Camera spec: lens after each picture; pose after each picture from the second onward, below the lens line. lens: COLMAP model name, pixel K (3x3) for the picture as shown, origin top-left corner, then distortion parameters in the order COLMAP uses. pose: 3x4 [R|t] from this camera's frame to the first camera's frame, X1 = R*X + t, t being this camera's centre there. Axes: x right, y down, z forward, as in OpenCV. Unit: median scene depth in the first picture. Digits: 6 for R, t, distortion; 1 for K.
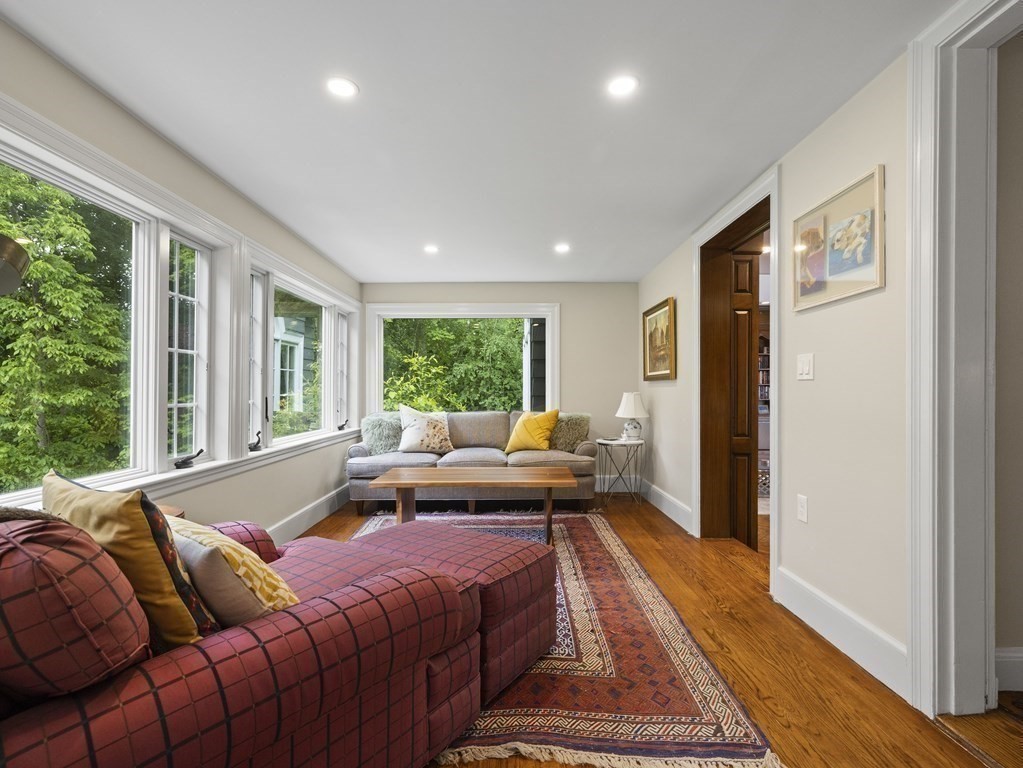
lens RADIAL K [[486.1, 0, 511.5], [0, 486.1, 384.0], [0, 0, 1]] dist [0.005240, 0.000375]
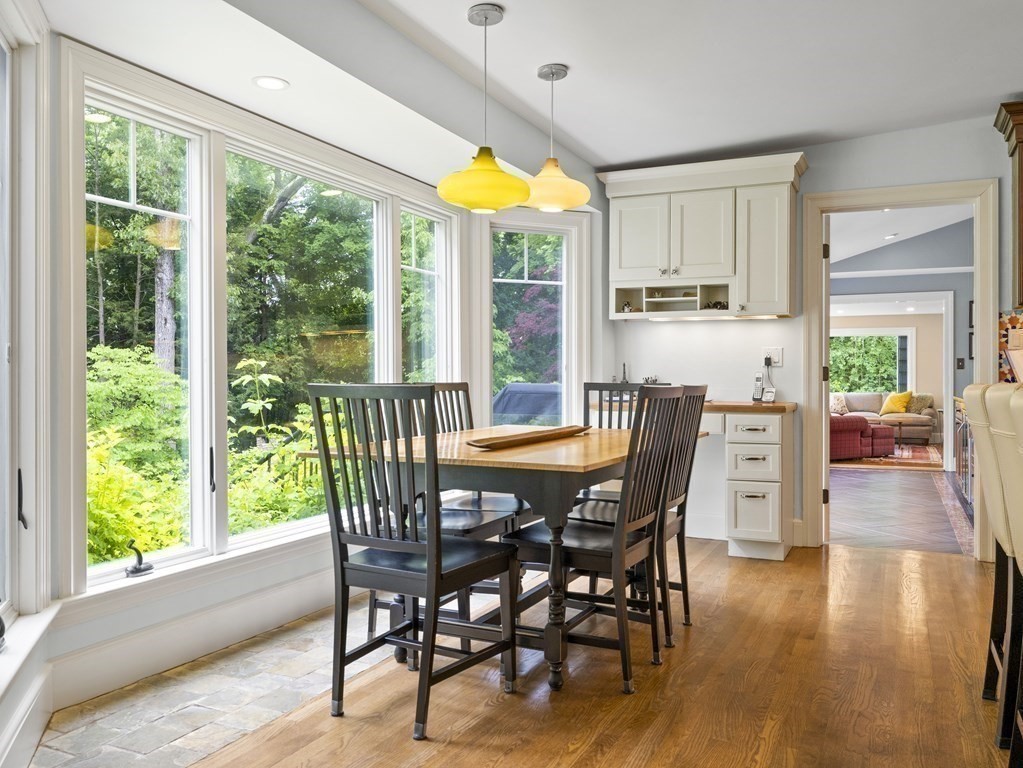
lens RADIAL K [[806.4, 0, 511.5], [0, 806.4, 384.0], [0, 0, 1]] dist [-0.001437, -0.001040]
pose [[0.903018, 0.002168, -0.429597, 0.034315], [0.006992, 0.999781, 0.019741, -0.037352], [0.429546, -0.020830, 0.902805, -2.017249]]
